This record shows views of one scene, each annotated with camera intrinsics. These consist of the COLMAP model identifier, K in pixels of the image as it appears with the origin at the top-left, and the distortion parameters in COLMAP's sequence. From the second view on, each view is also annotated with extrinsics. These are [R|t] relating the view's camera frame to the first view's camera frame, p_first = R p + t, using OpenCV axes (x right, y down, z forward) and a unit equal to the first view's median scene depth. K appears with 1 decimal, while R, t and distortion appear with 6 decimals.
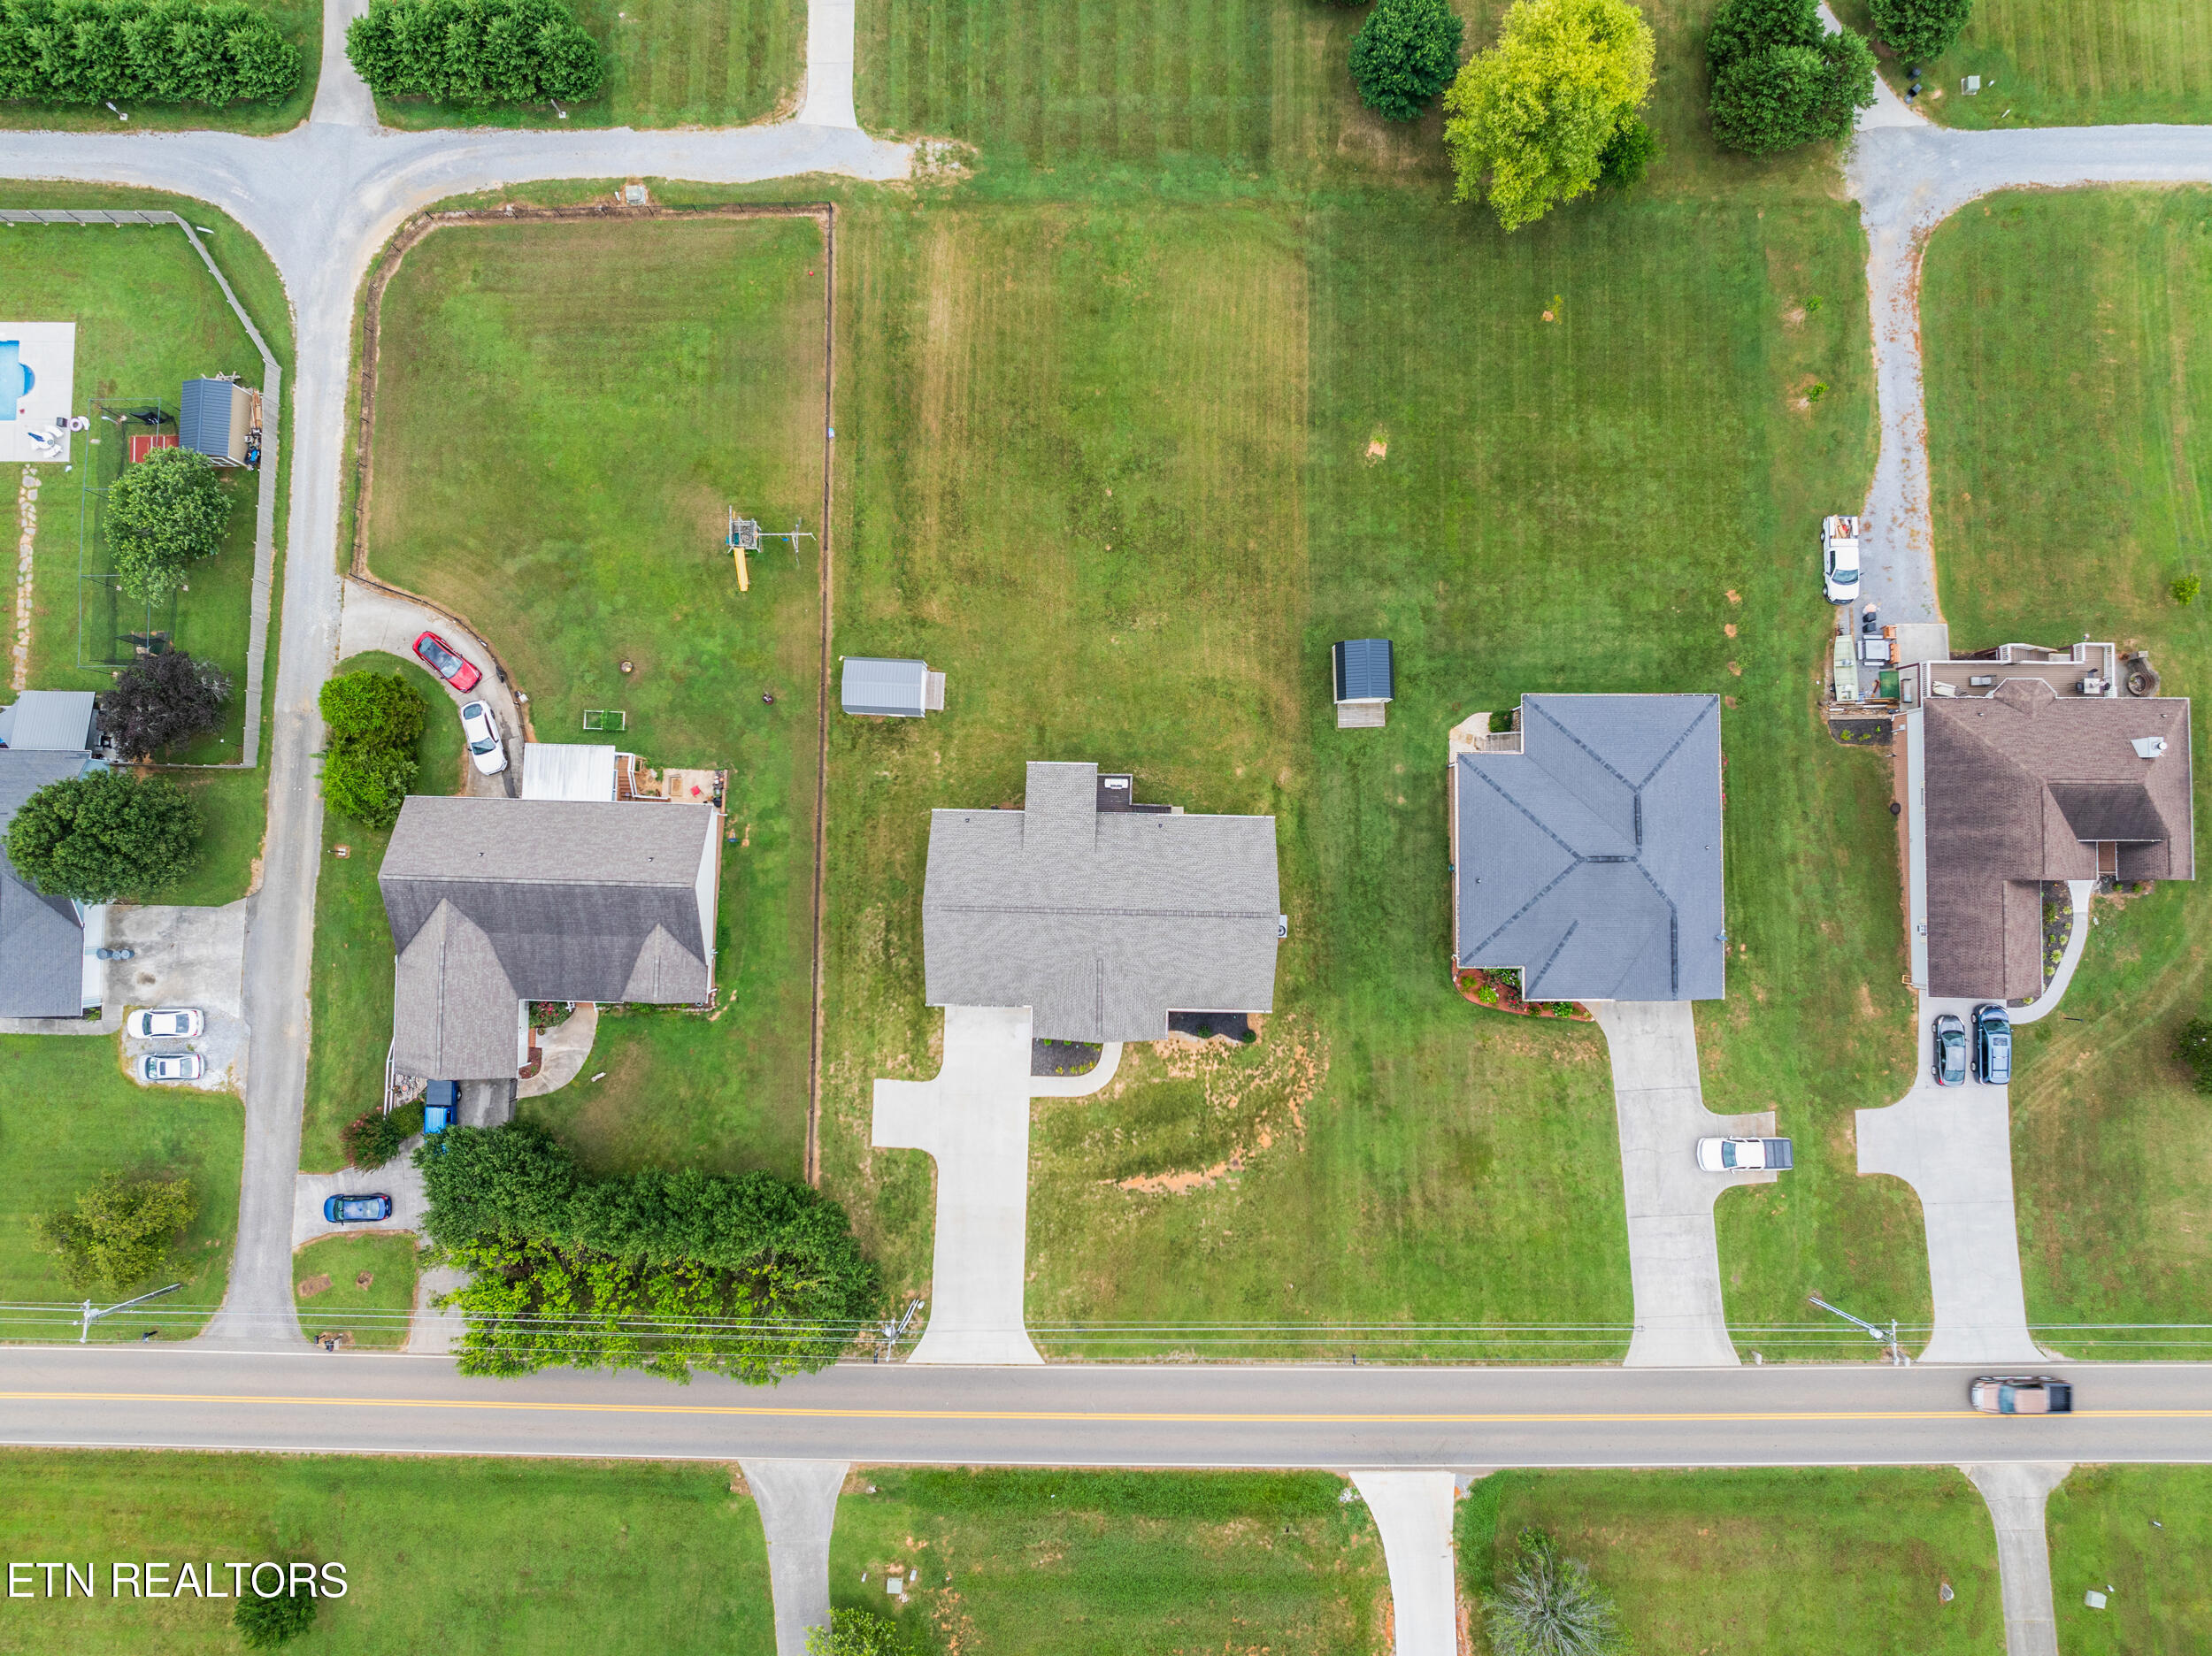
lens RADIAL K [[1553.8, 0, 1106.0], [0, 1553.8, 828.0], [0, 0, 1]] dist [-0.042674, 0.006664]
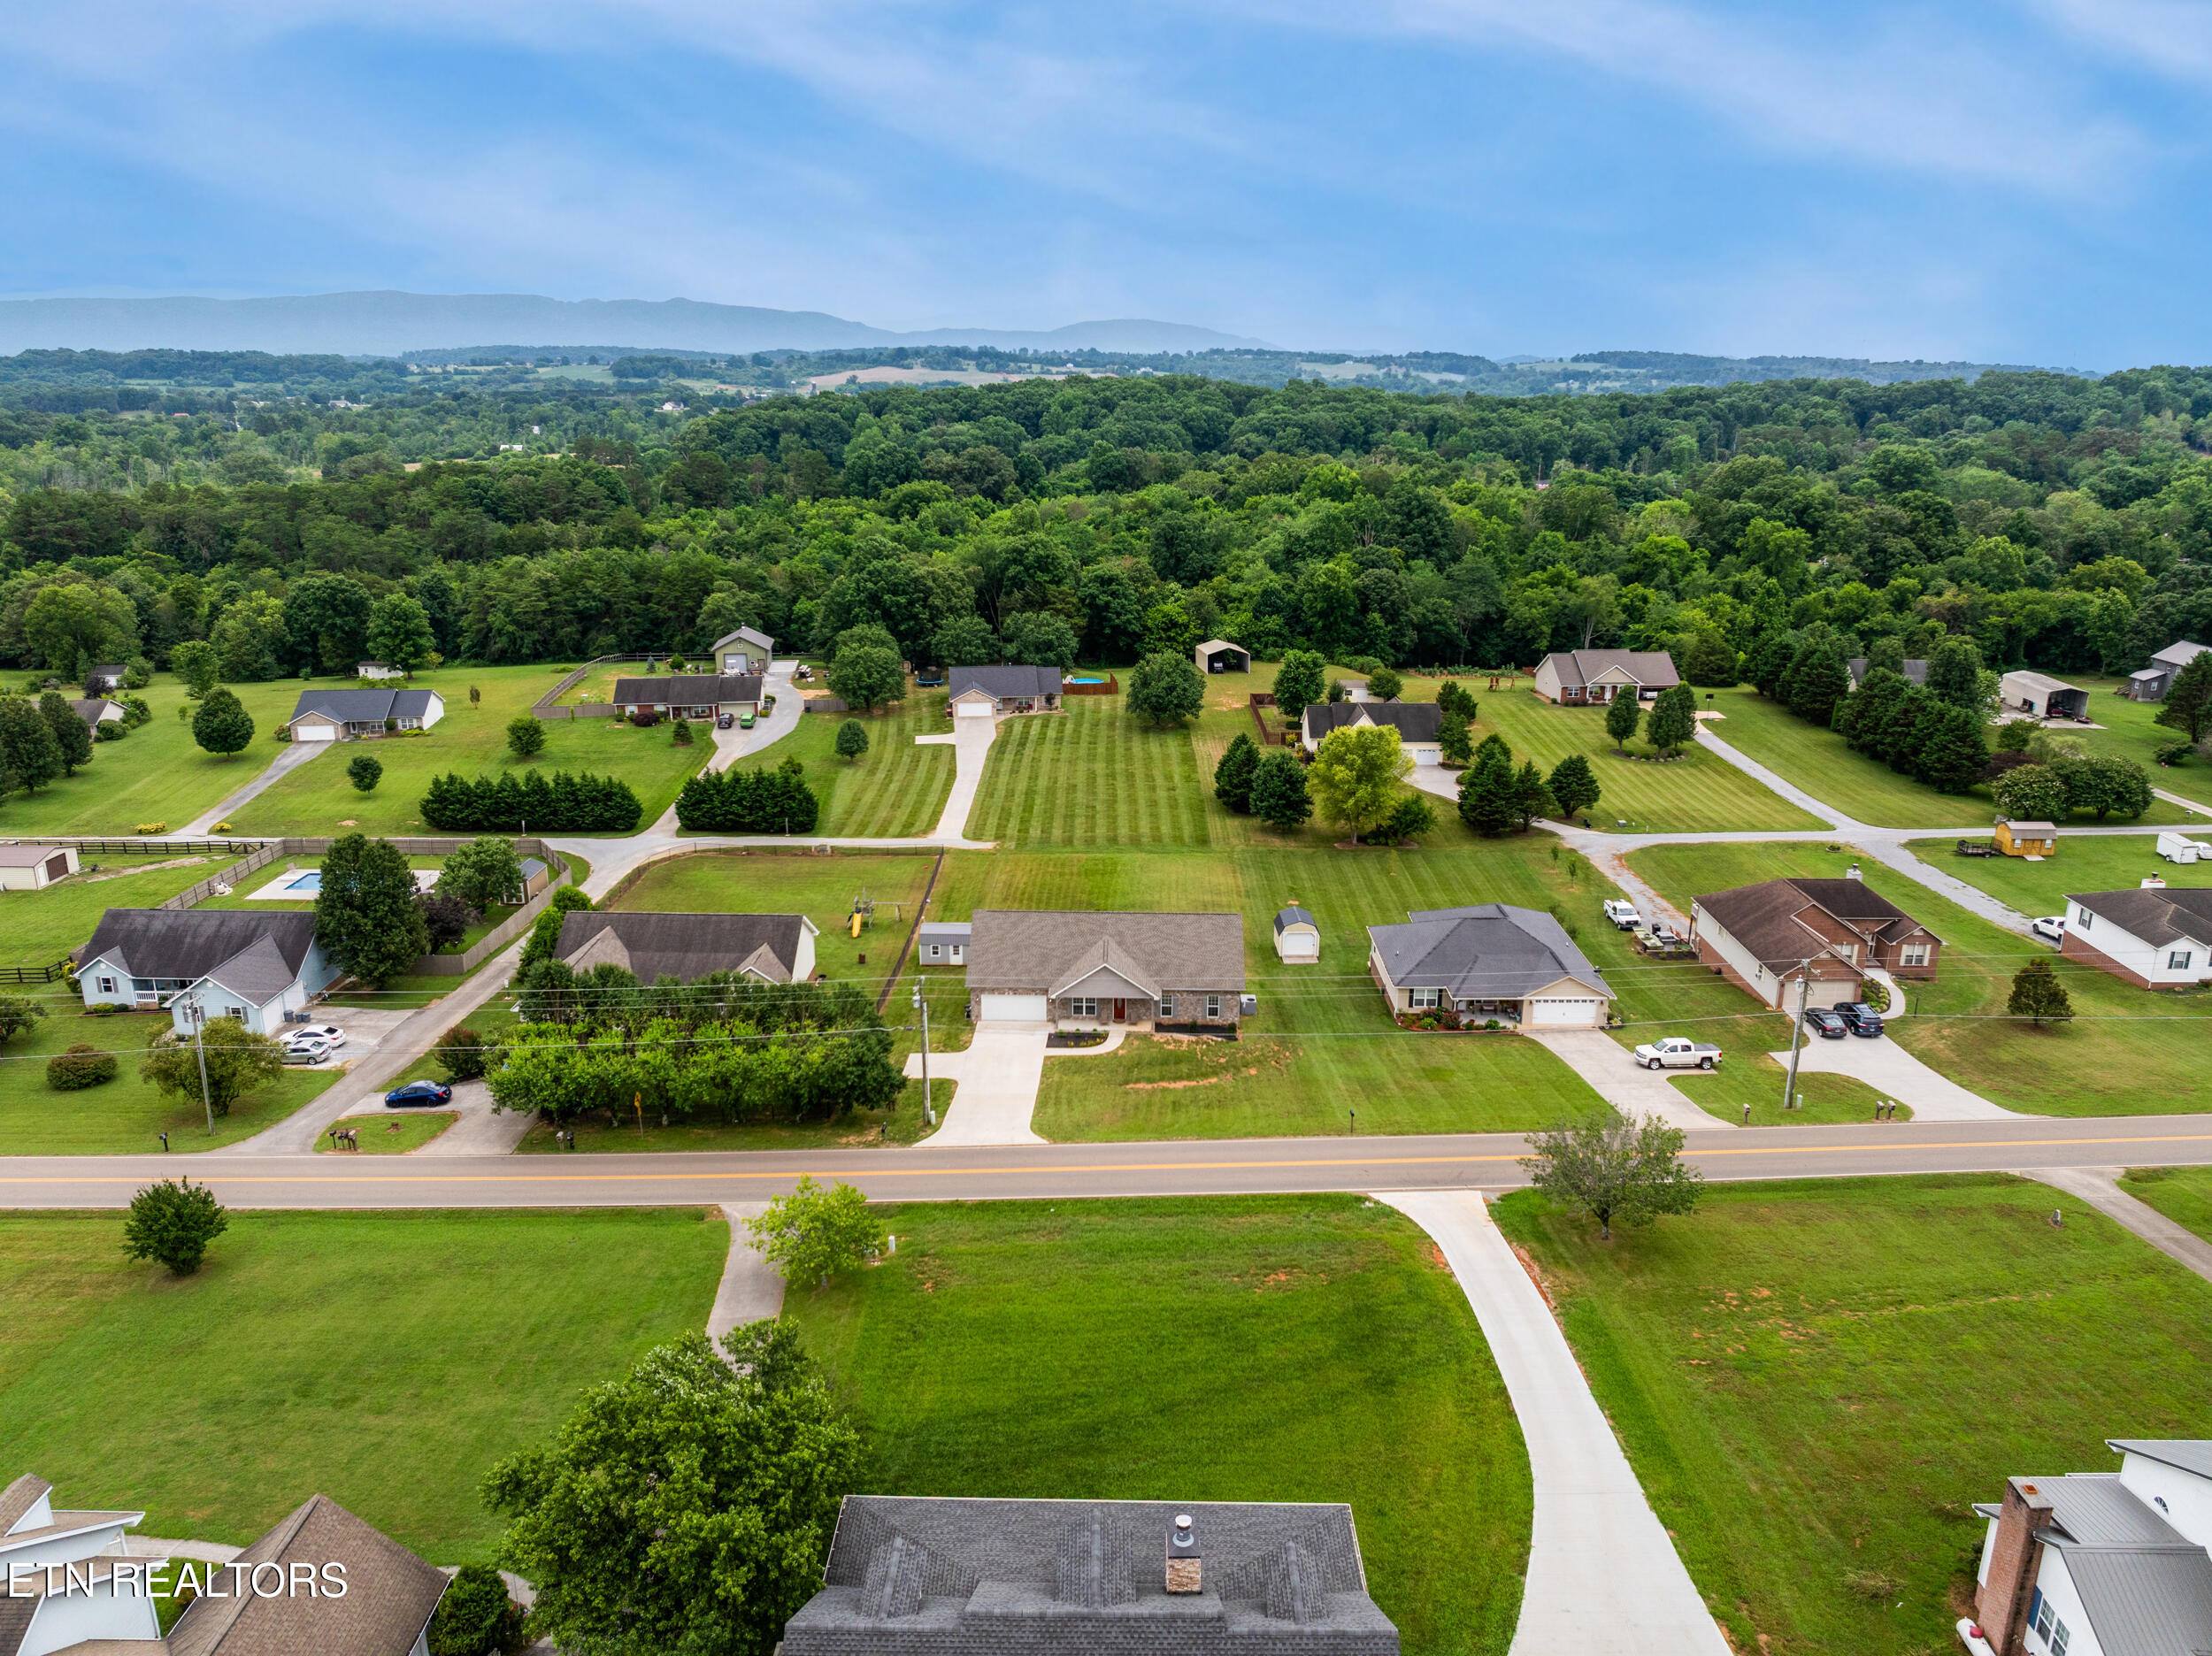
lens RADIAL K [[1535.6, 0, 1105.0], [0, 1535.6, 792.7], [0, 0, 1]] dist [-0.034866, -0.000349]
pose [[0.999984, 0.003200, -0.004568, 0.000232], [-0.005341, 0.313458, -0.949587, 1.188128], [-0.001607, 0.949597, 0.313470, 0.457679]]
